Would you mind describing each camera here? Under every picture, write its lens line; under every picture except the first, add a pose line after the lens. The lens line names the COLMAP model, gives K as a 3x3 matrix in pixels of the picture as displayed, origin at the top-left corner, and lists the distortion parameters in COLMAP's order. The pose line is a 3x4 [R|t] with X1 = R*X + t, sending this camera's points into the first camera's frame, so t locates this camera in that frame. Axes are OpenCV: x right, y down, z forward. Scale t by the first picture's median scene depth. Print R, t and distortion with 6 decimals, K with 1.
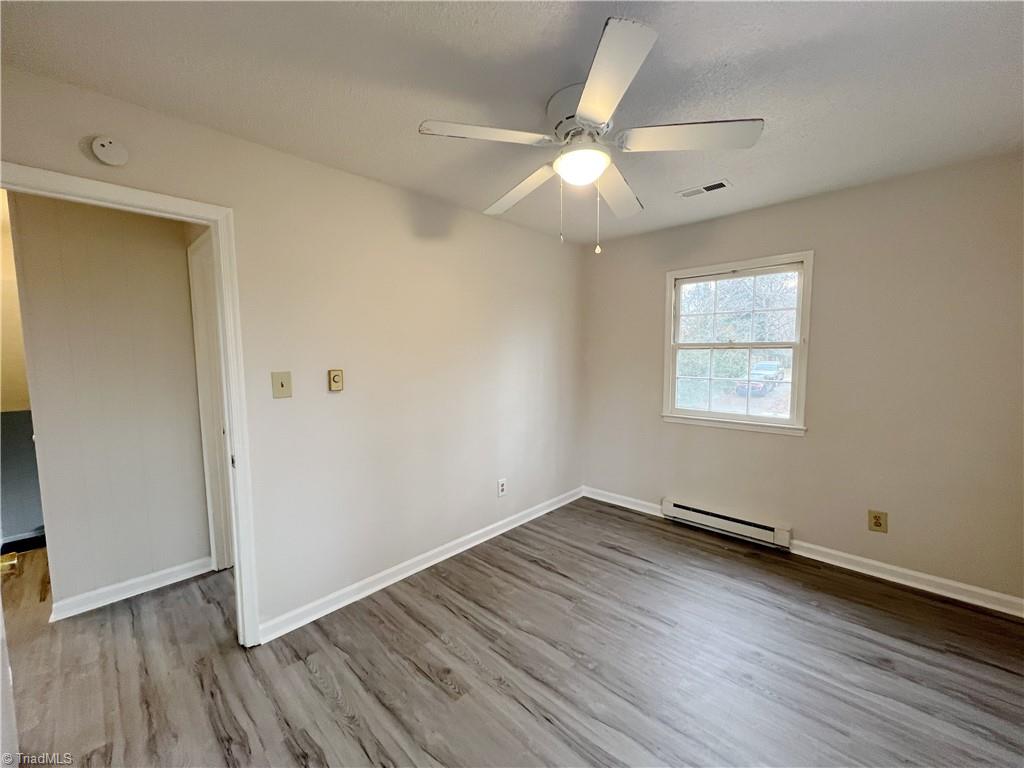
lens RADIAL K [[410.3, 0, 512.8], [0, 410.3, 387.1], [0, 0, 1]] dist [-0.001819, -0.000100]
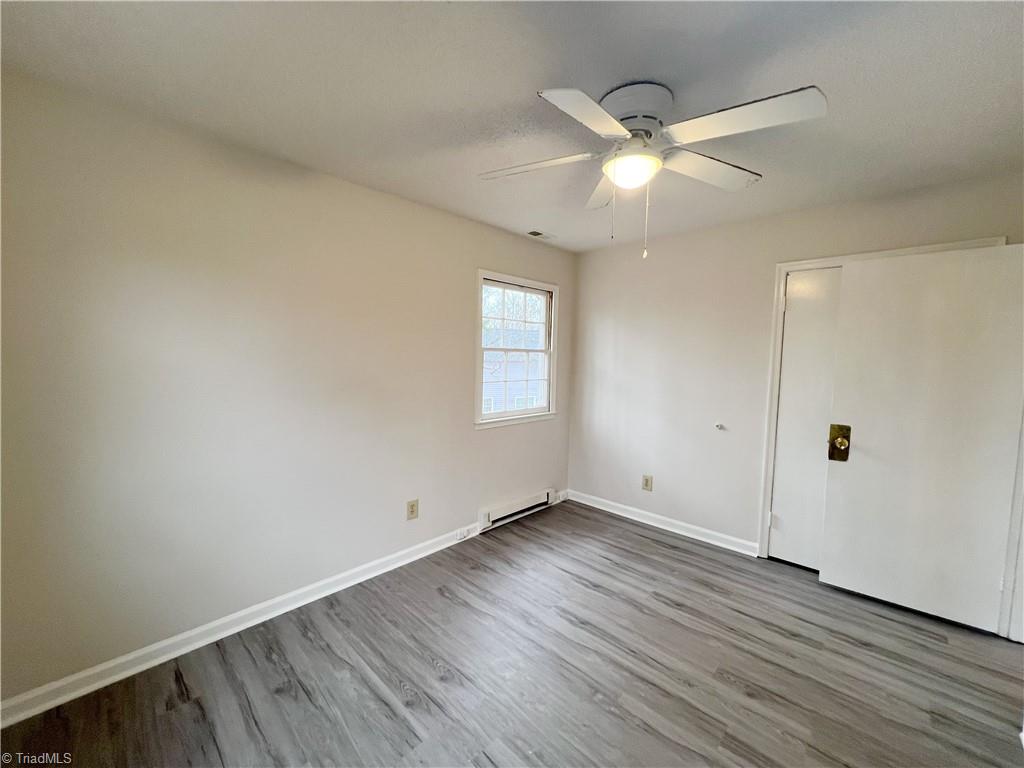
lens RADIAL K [[410.3, 0, 512.8], [0, 410.3, 387.1], [0, 0, 1]] dist [-0.001819, -0.000100]
pose [[-0.999963, -0.008079, 0.002844, 0.400728], [-0.007487, 0.985786, 0.167840, -0.169196], [-0.004160, 0.167812, -0.985810, 1.843094]]
